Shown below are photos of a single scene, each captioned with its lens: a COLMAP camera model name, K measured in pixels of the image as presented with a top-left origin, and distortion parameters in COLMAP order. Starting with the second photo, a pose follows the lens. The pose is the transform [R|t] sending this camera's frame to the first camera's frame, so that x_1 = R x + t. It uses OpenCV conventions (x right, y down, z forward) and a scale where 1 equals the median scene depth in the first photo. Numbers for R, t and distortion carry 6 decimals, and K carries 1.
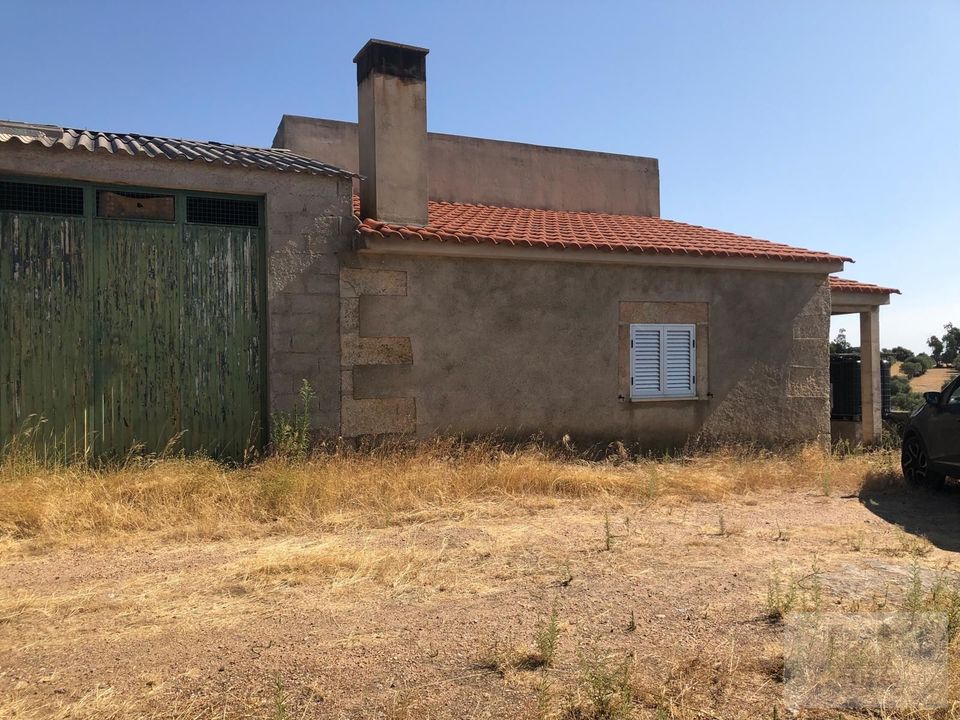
lens RADIAL K [[784.5, 0, 480.0], [0, 784.5, 360.0], [0, 0, 1]] dist [0.100426, -0.164432]
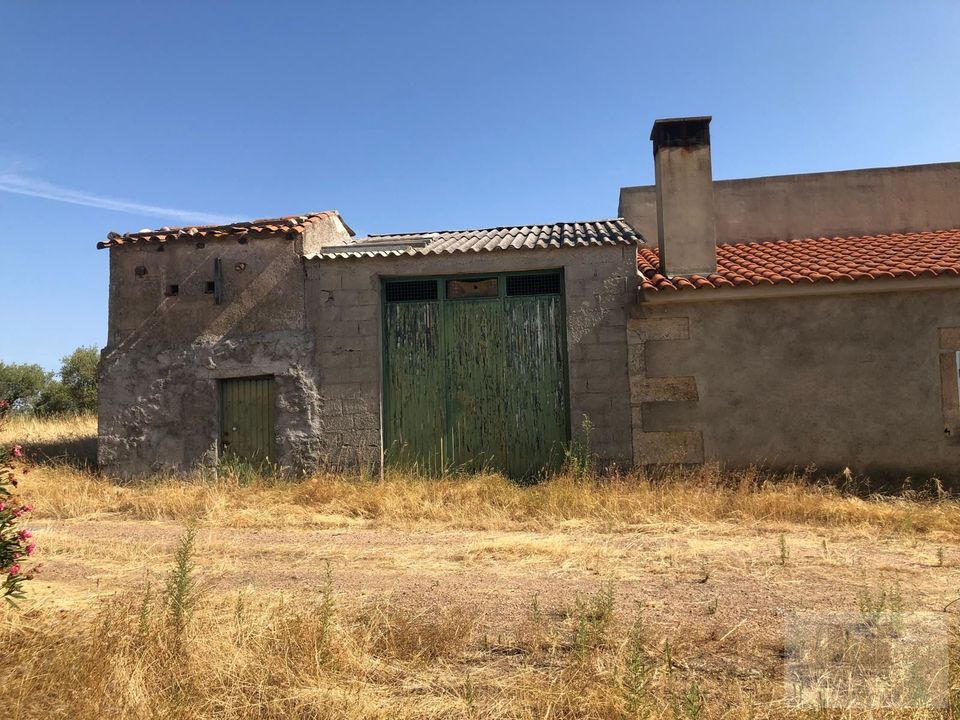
lens RADIAL K [[784.5, 0, 480.0], [0, 784.5, 360.0], [0, 0, 1]] dist [0.100426, -0.164432]
pose [[0.838241, -0.051940, -0.542821, 0.270682], [0.022754, 0.997918, -0.060349, 0.009018], [0.544825, 0.038235, 0.837677, -0.100732]]
